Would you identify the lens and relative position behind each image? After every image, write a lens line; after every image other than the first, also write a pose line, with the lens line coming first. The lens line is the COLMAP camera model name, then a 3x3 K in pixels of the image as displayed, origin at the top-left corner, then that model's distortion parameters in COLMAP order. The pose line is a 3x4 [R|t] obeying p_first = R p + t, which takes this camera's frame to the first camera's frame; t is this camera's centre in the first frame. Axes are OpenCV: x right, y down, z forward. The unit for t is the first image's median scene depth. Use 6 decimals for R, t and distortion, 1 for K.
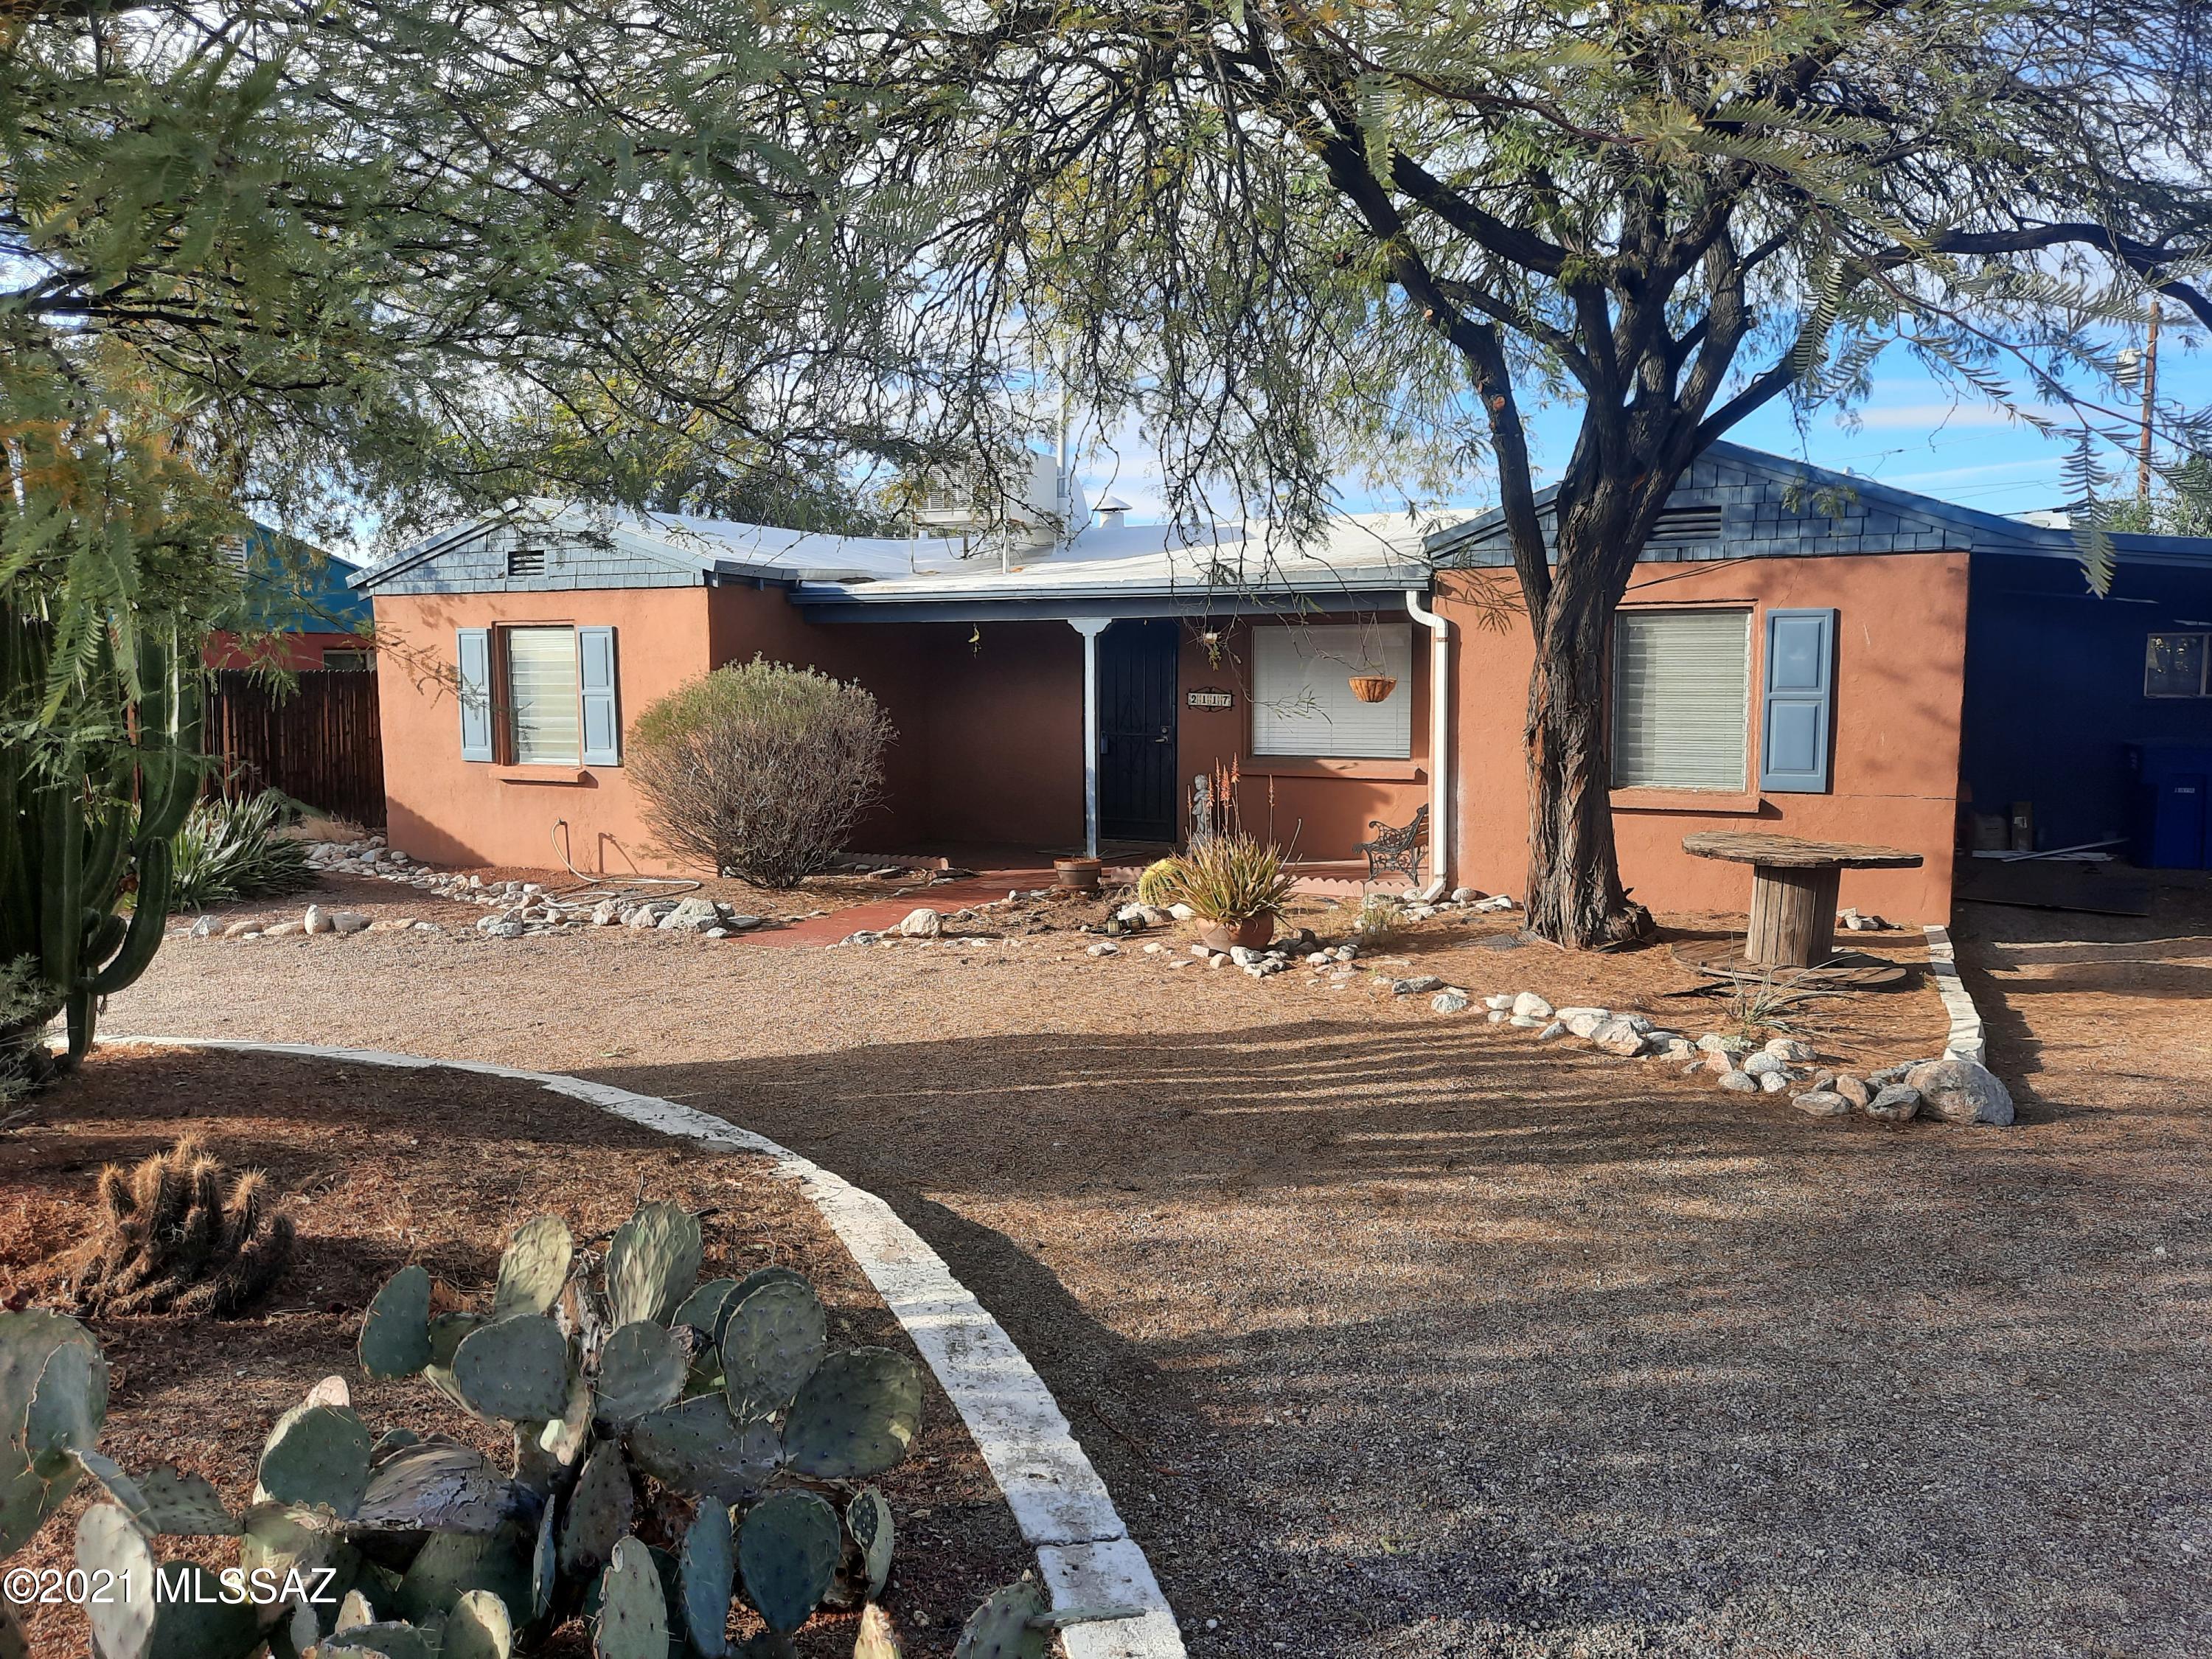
lens RADIAL K [[1619.4, 0, 1106.0], [0, 1619.4, 829.5], [0, 0, 1]] dist [0.078522, -0.000335]
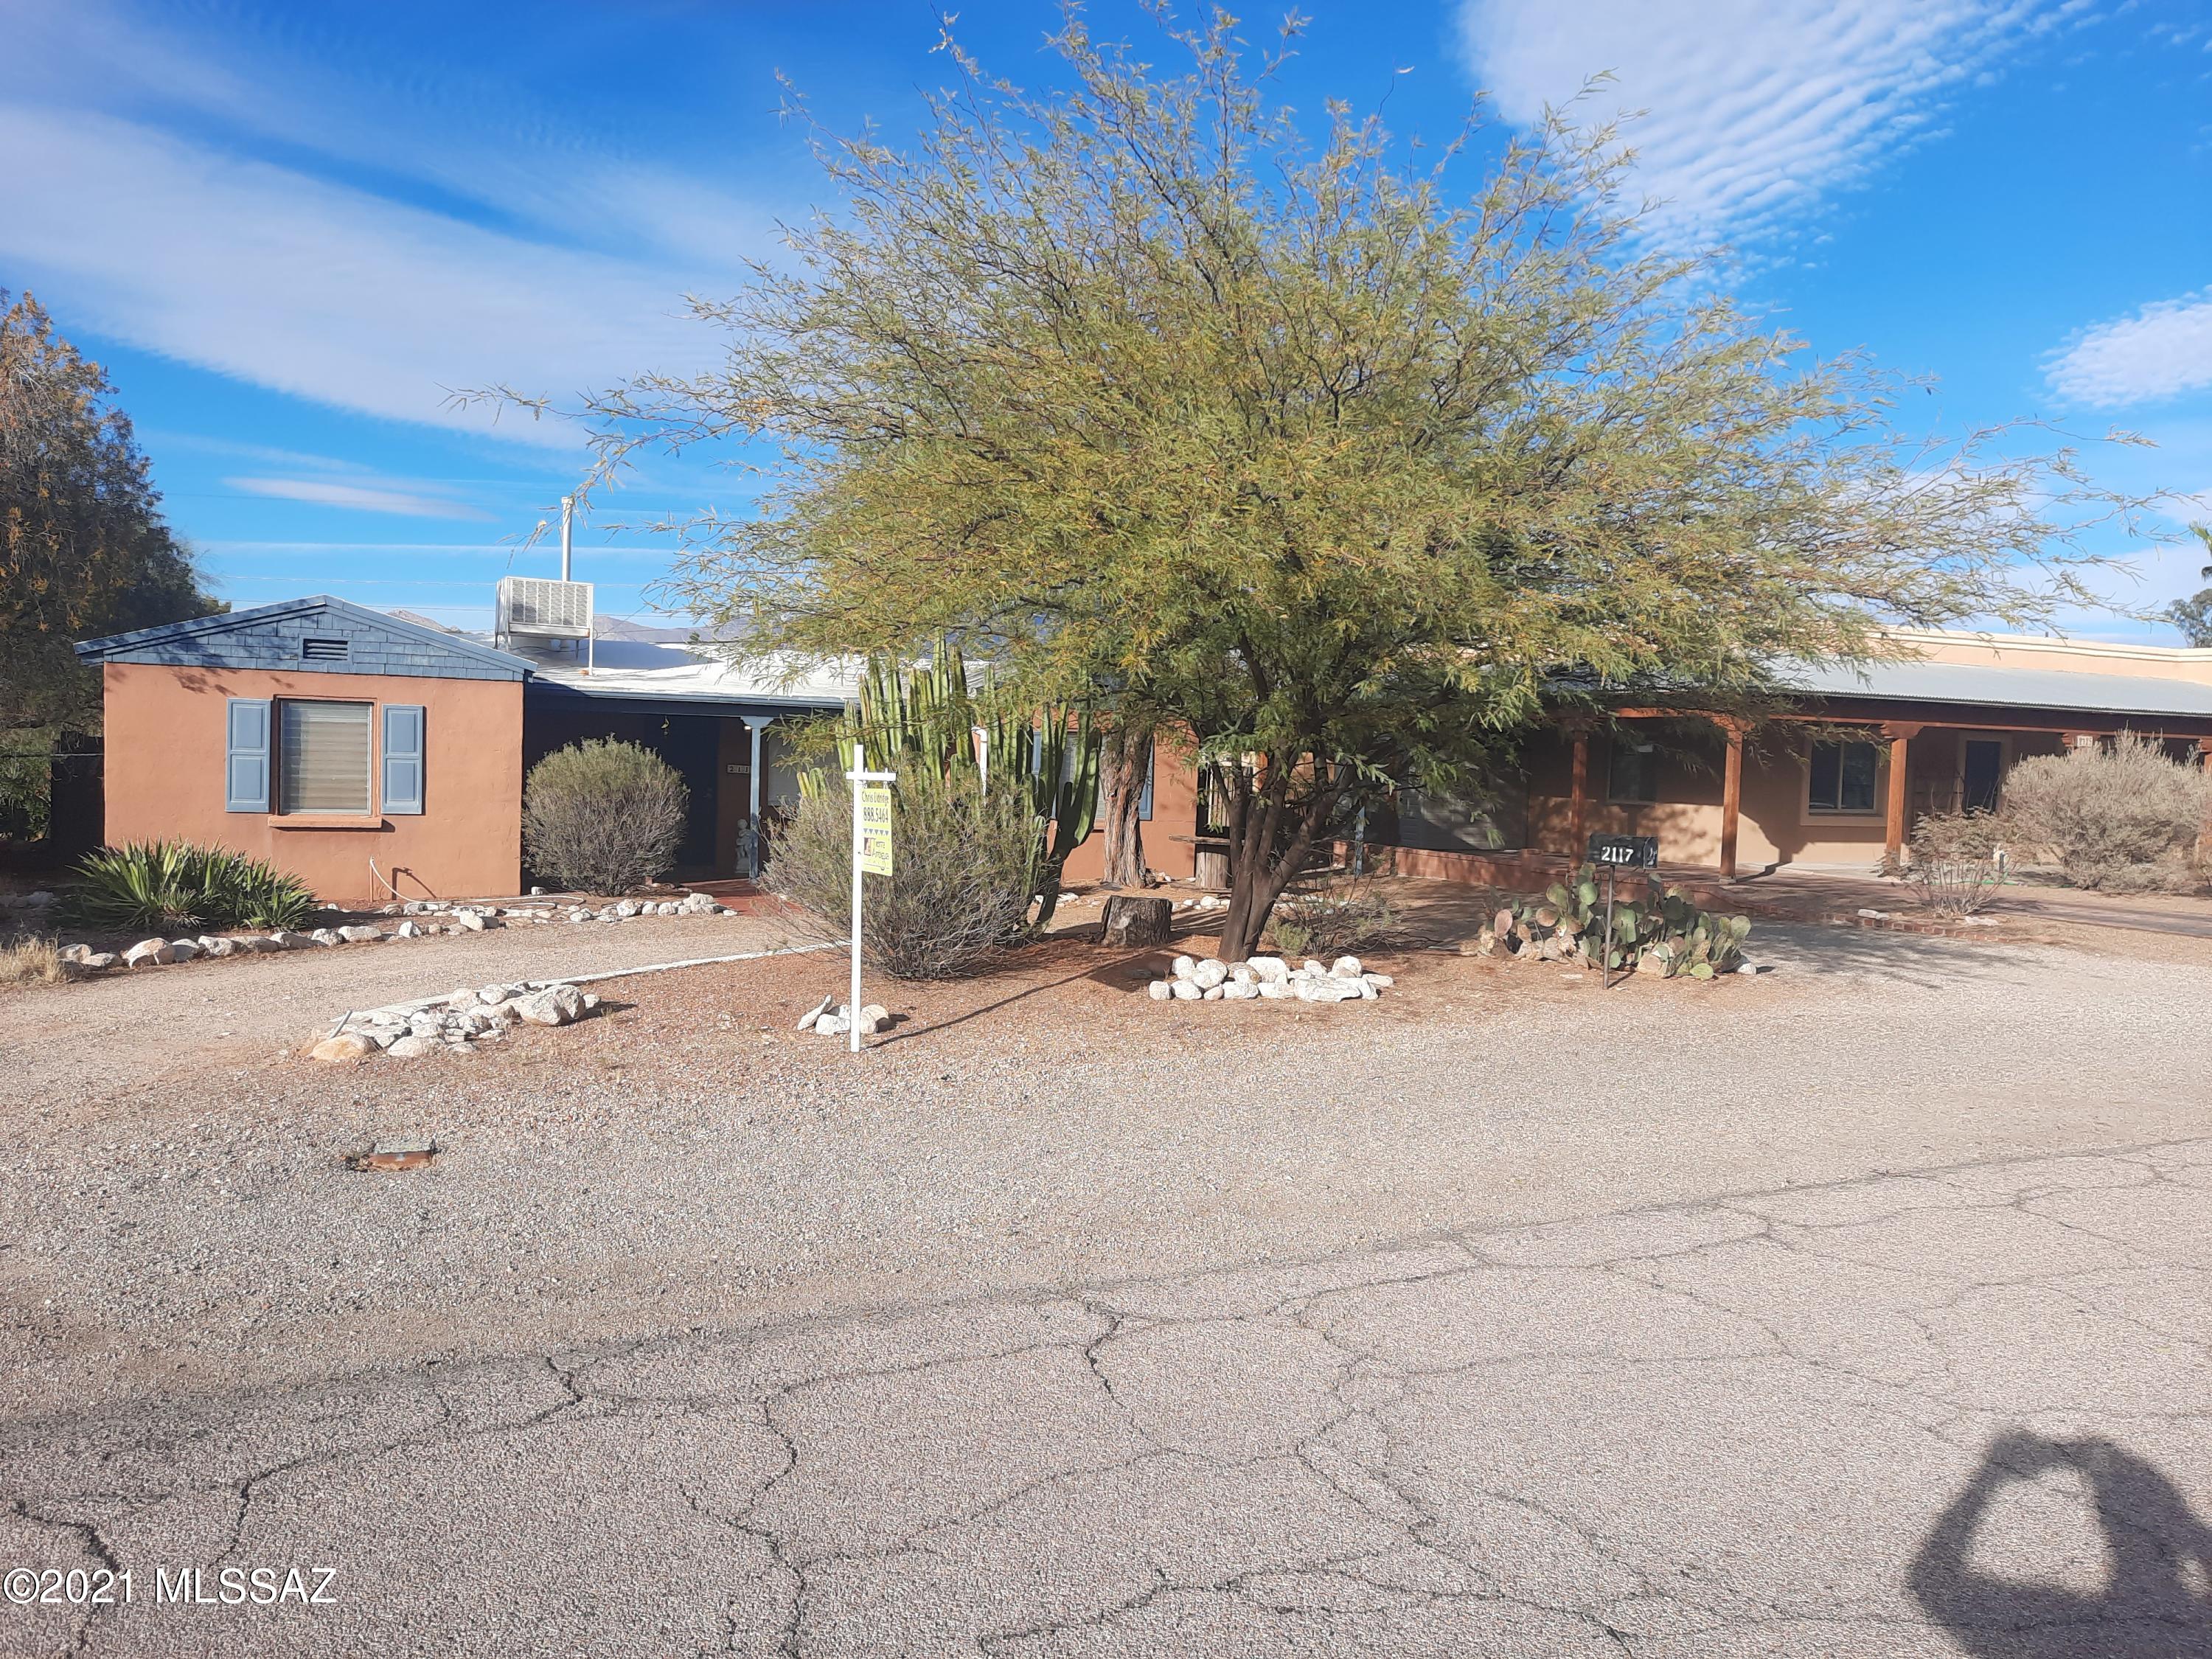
lens RADIAL K [[1619.4, 0, 1106.0], [0, 1619.4, 829.5], [0, 0, 1]] dist [0.078522, -0.000335]
pose [[0.604425, -0.013924, 0.796540, -0.991304], [0.045735, 0.998805, -0.017245, 0.019552], [-0.795348, 0.046854, 0.604339, -0.199745]]
